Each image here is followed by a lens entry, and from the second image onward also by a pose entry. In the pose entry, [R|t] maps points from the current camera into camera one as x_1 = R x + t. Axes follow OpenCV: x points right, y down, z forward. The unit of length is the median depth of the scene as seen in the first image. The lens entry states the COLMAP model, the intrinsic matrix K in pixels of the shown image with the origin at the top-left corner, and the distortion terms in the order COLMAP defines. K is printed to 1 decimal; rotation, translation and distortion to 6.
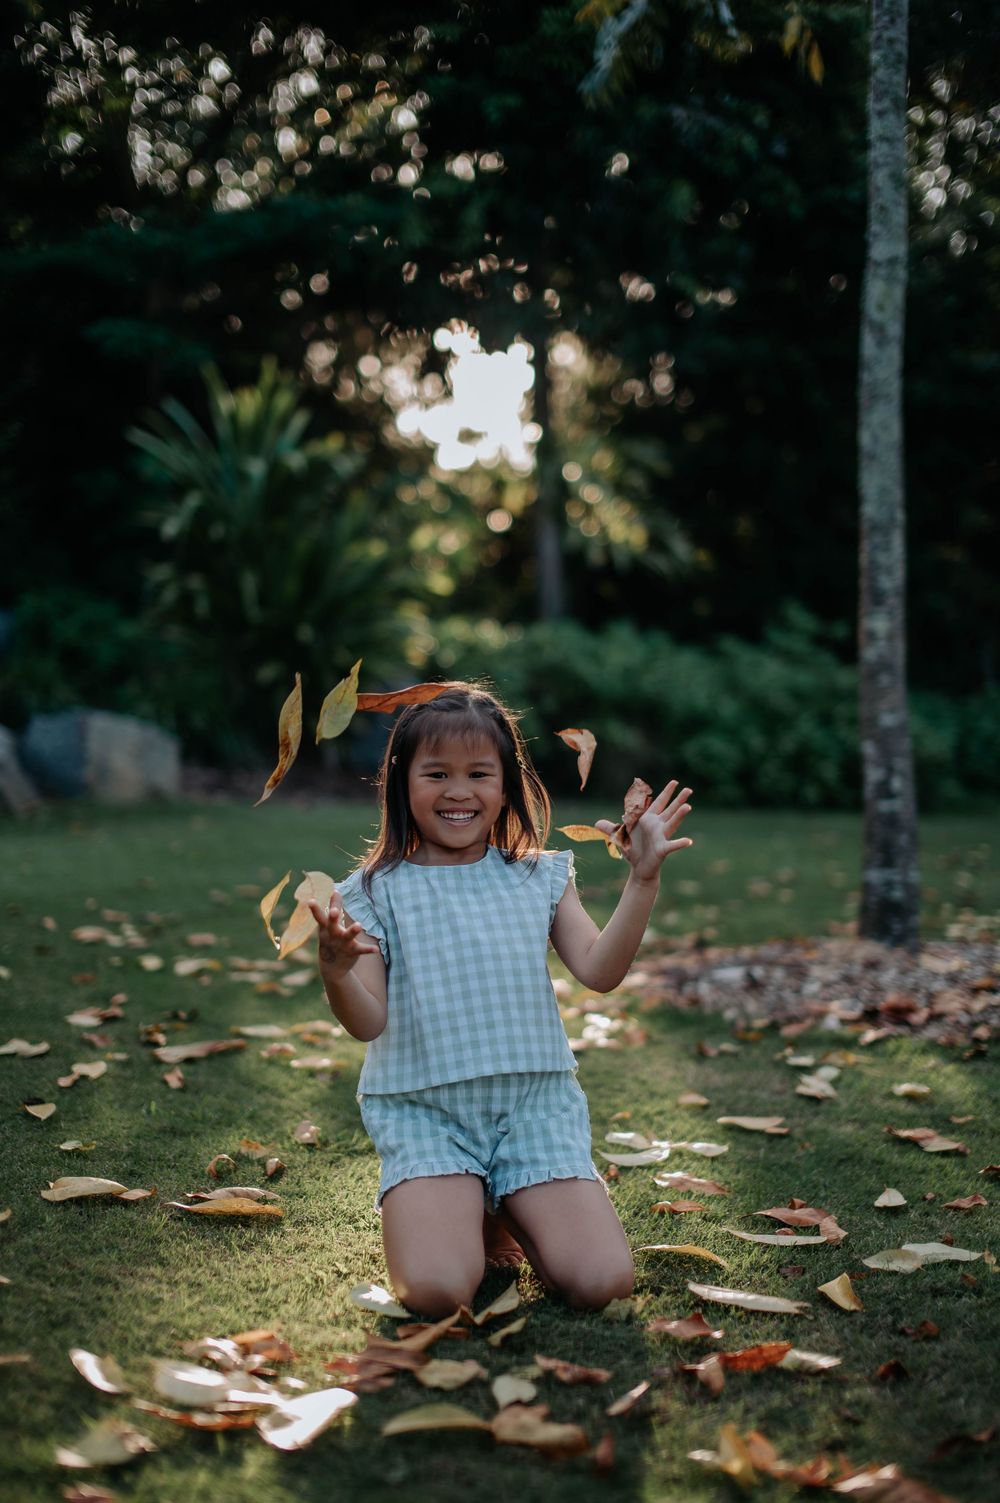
lens RADIAL K [[1961.7, 0, 500.0], [0, 1961.7, 751.5], [0, 0, 1]] dist [-0.181085, 0.320385]
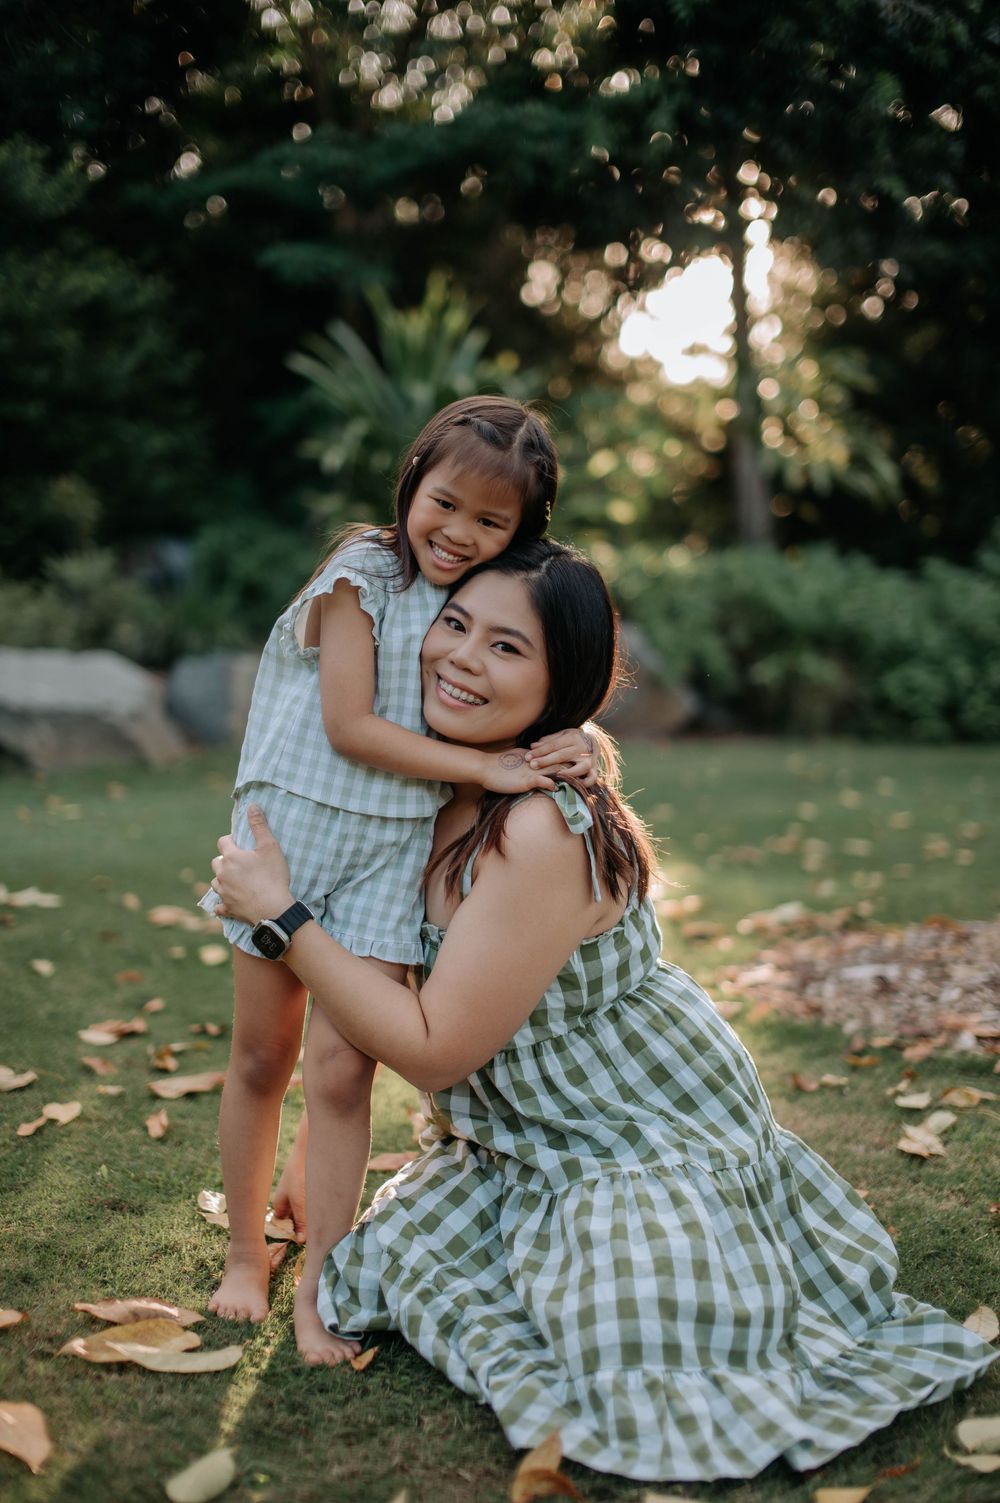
lens RADIAL K [[1961.7, 0, 500.0], [0, 1961.7, 751.5], [0, 0, 1]] dist [-0.181085, 0.320385]
pose [[0.992596, -0.006015, -0.121311, 0.044885], [0.011034, 0.999109, 0.040741, -0.015099], [0.120958, -0.041778, 0.991778, 0.088519]]
